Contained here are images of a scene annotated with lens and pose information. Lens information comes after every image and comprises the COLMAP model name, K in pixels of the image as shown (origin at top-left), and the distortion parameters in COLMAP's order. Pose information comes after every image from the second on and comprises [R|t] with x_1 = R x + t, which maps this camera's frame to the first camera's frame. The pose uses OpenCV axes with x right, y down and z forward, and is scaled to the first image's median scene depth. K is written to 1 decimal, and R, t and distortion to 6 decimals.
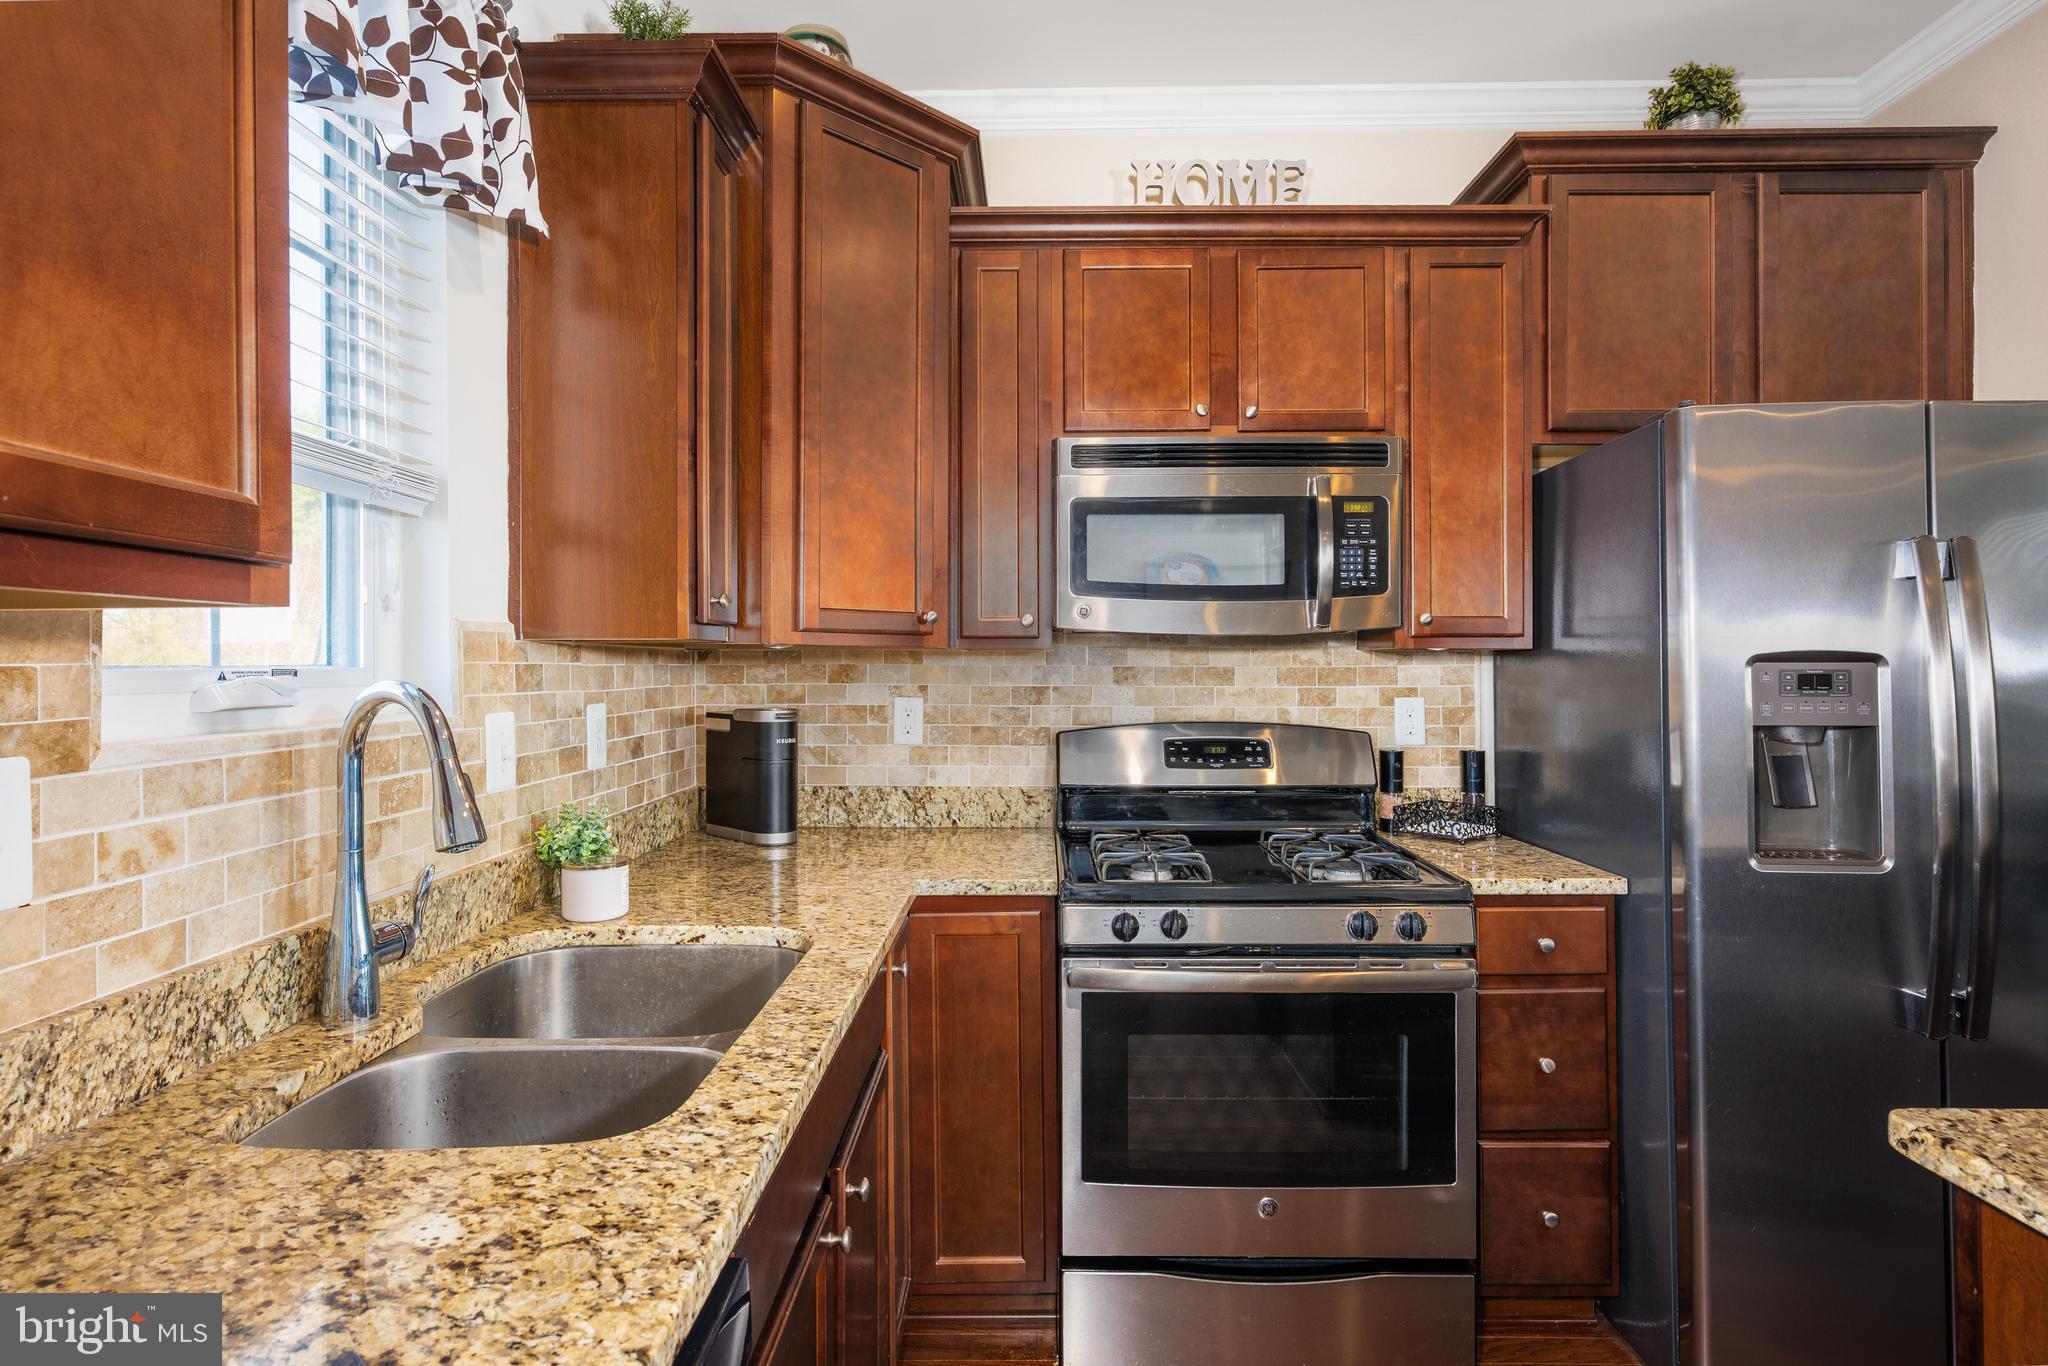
lens RADIAL K [[1041.9, 0, 1028.2], [0, 1041.9, 656.7], [0, 0, 1]] dist [0.003654, -0.001855]
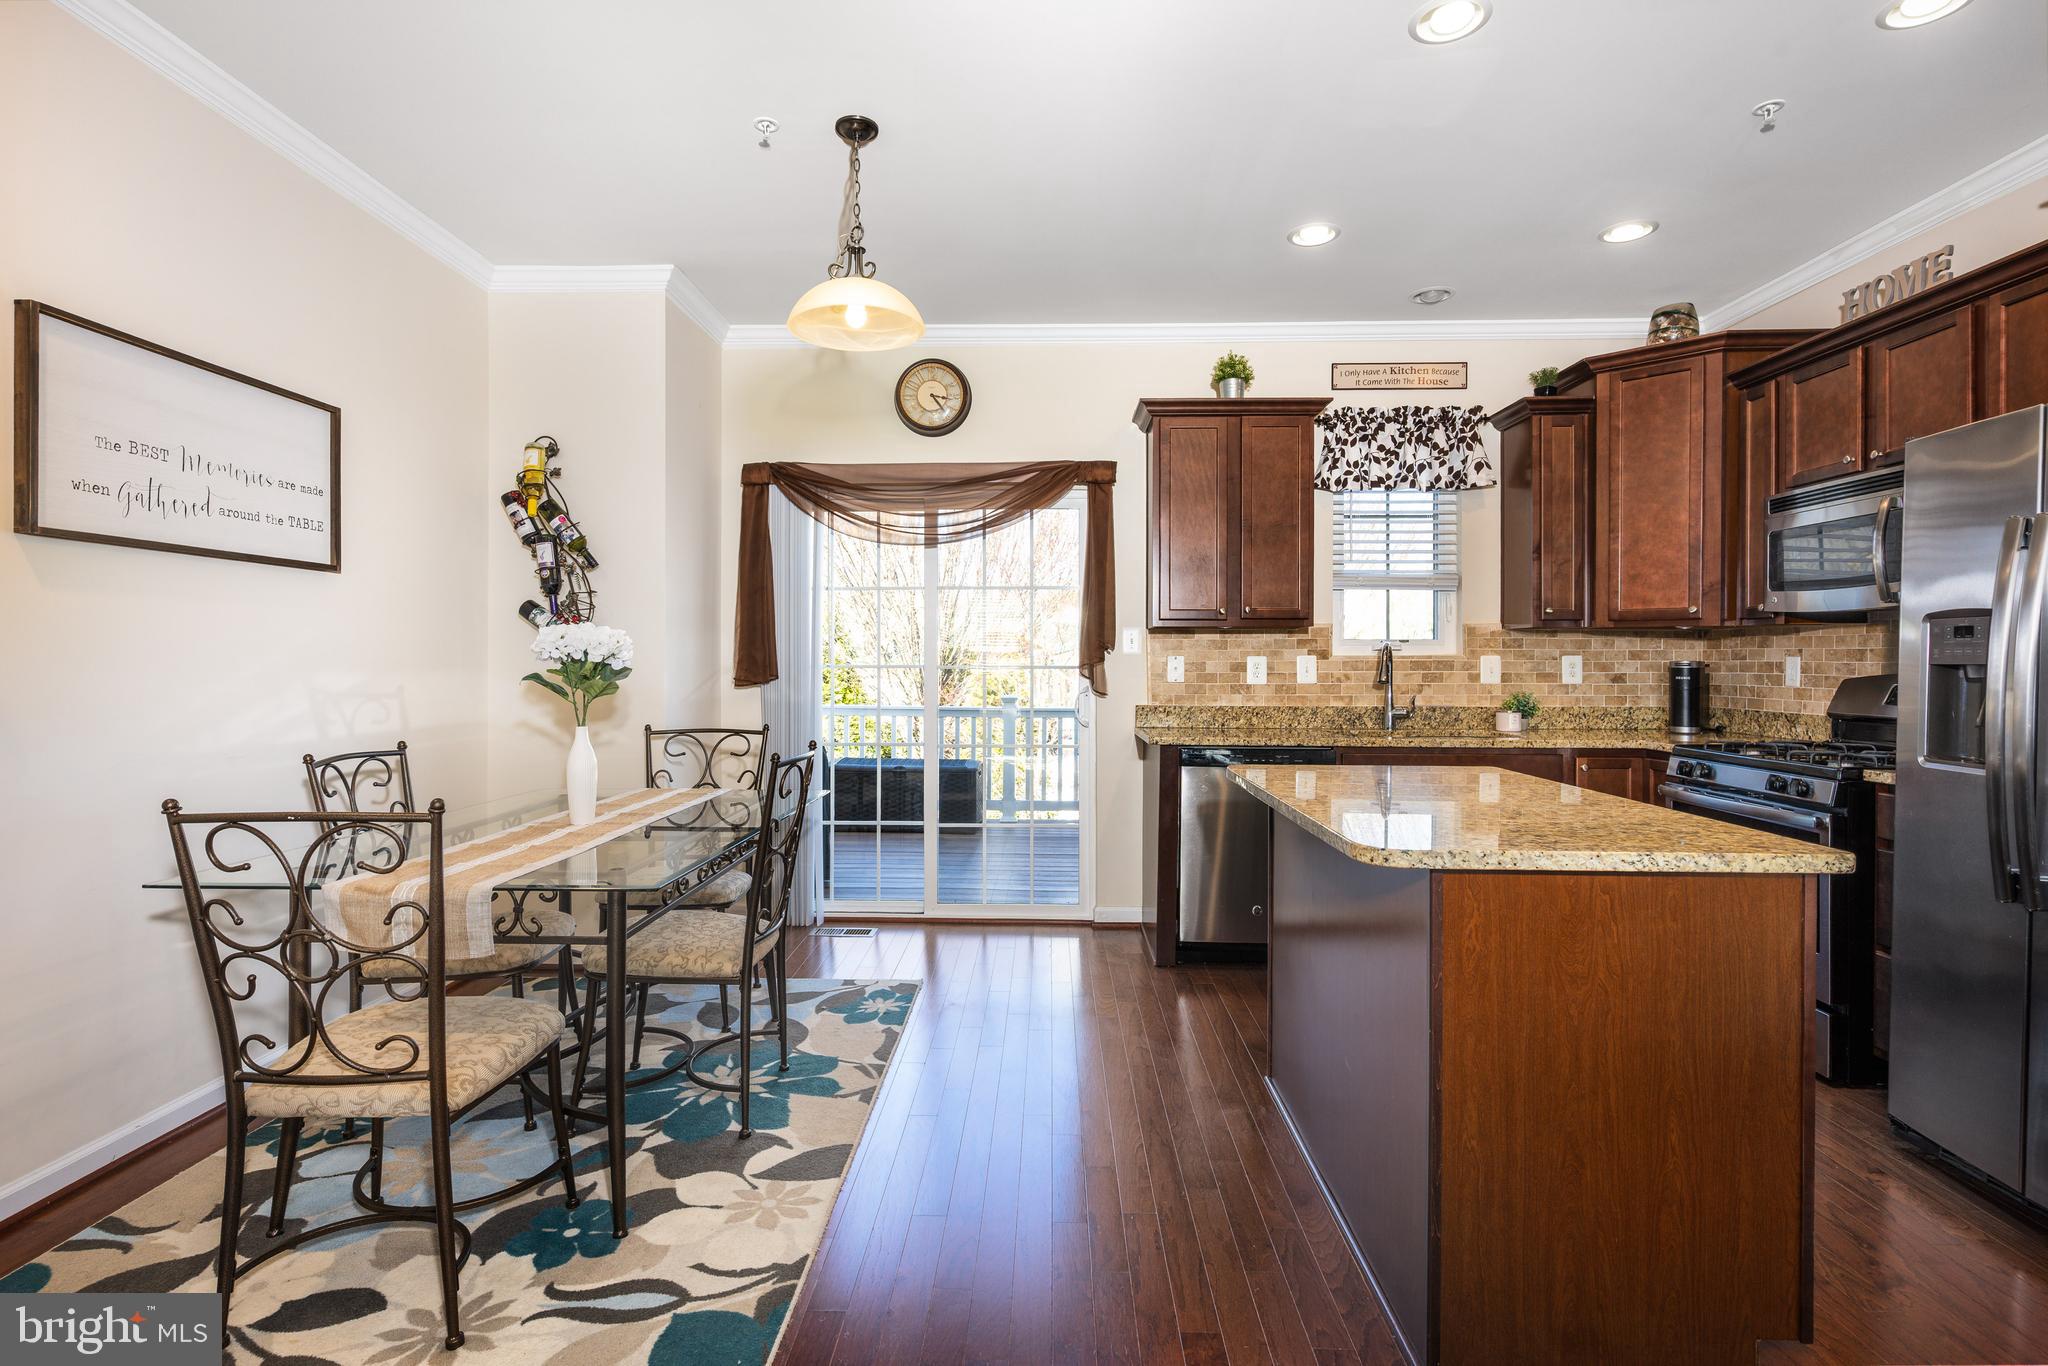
lens RADIAL K [[988.7, 0, 1021.5], [0, 988.7, 666.7], [0, 0, 1]] dist [-0.002563, 0.003017]
pose [[-0.015486, 0.007860, -0.999849, 1.596481], [0.005857, 0.999953, 0.007770, 0.040927], [0.999863, -0.005736, -0.015531, -0.160370]]
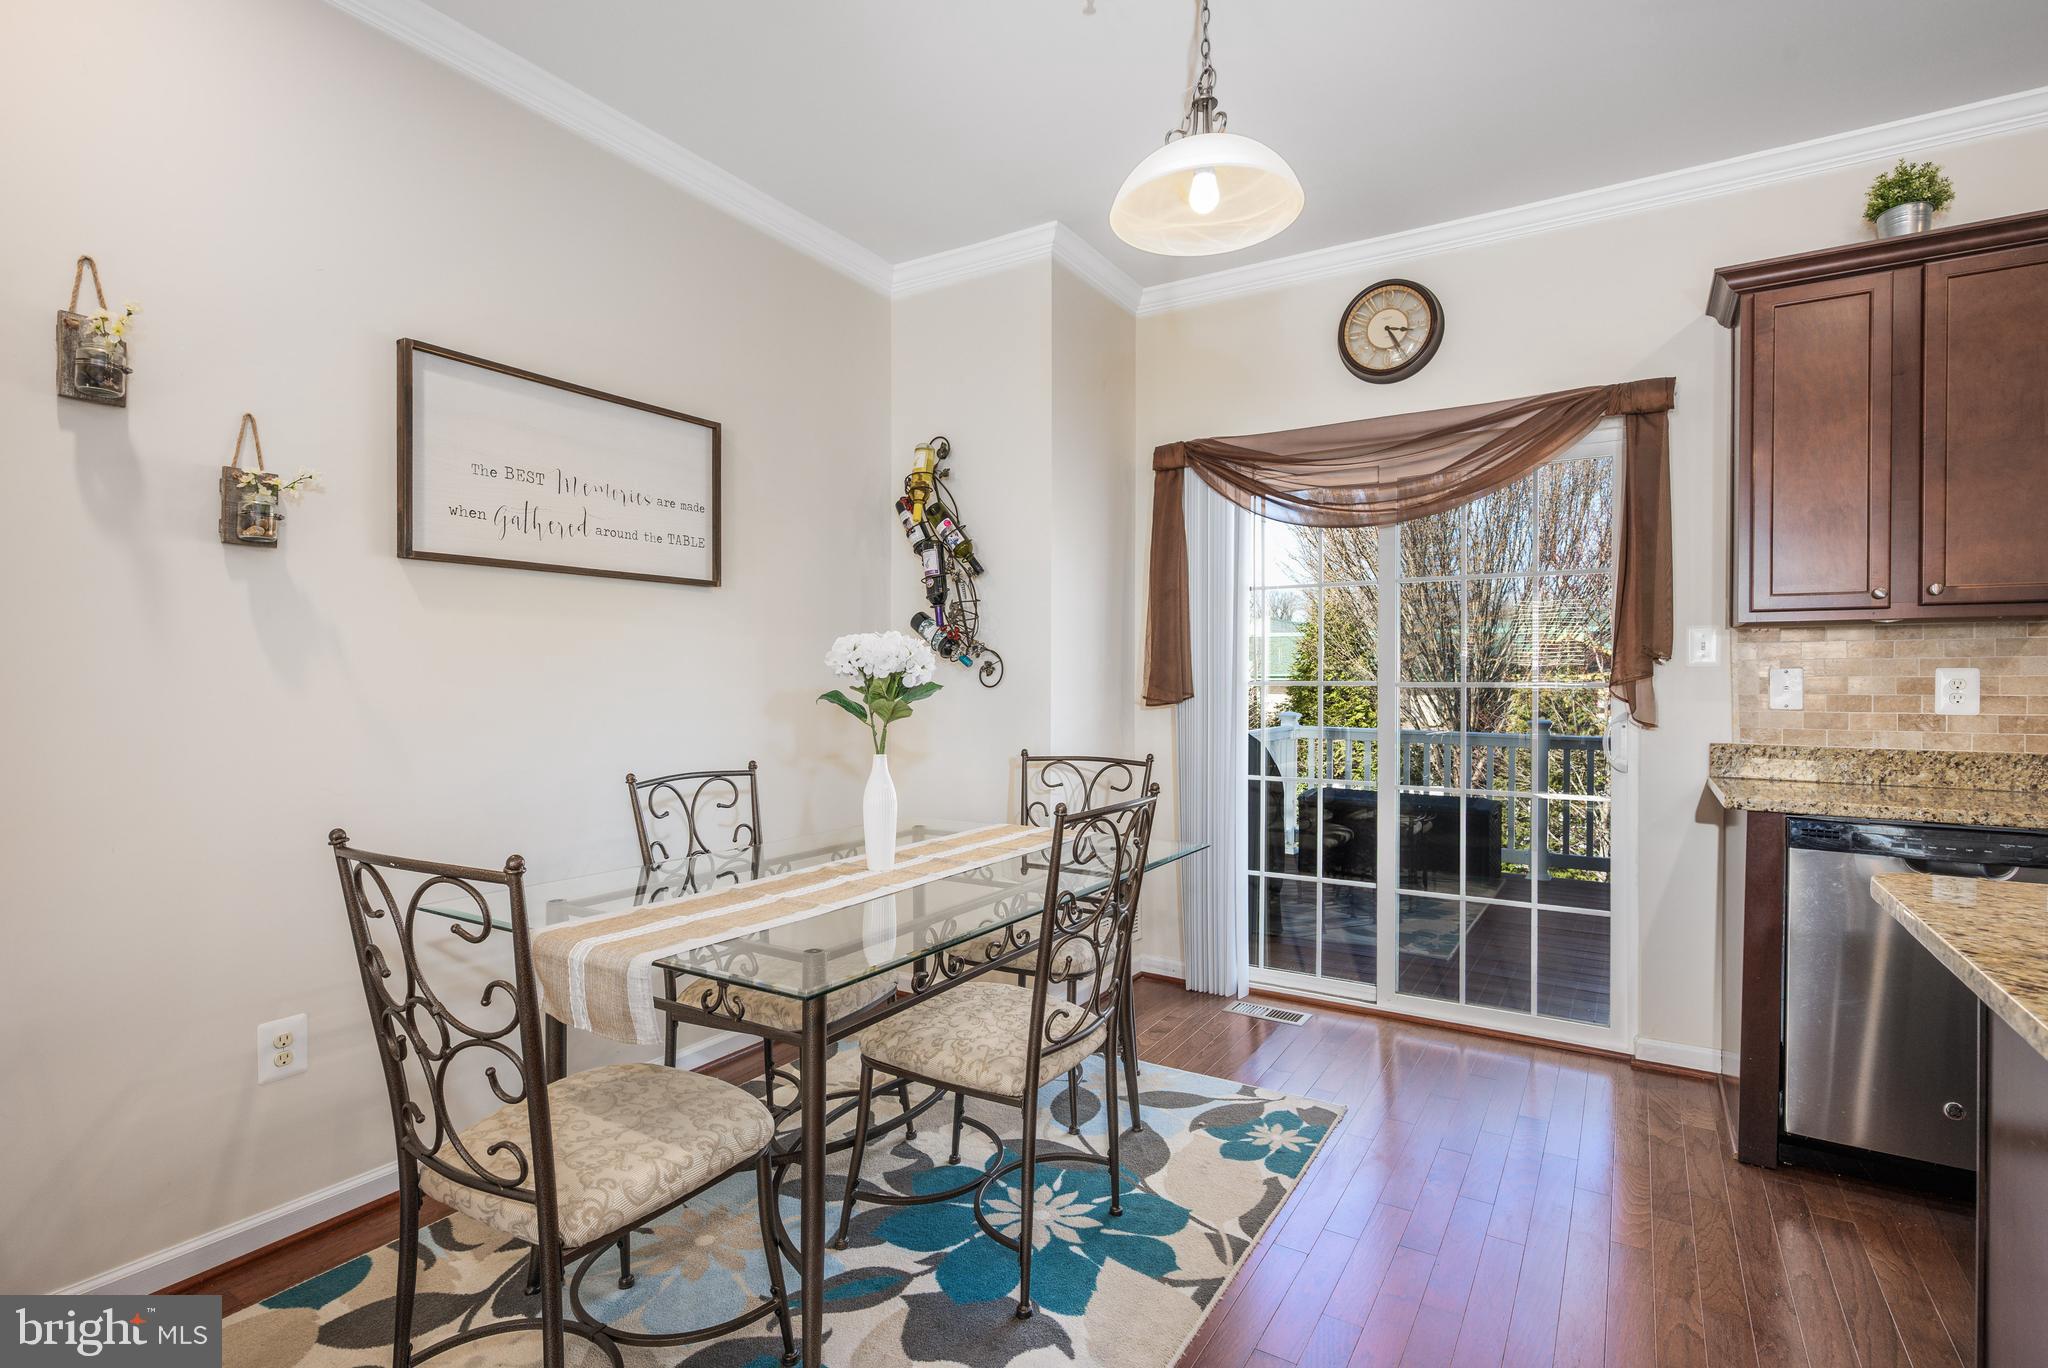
lens RADIAL K [[988.7, 0, 1016.3], [0, 988.7, 687.5], [0, 0, 1]] dist [-0.002563, 0.003017]
pose [[-0.519138, 0.011358, -0.854615, 1.209688], [0.007044, 0.999935, 0.009011, 0.043220], [0.854661, -0.001342, -0.519184, -0.069061]]
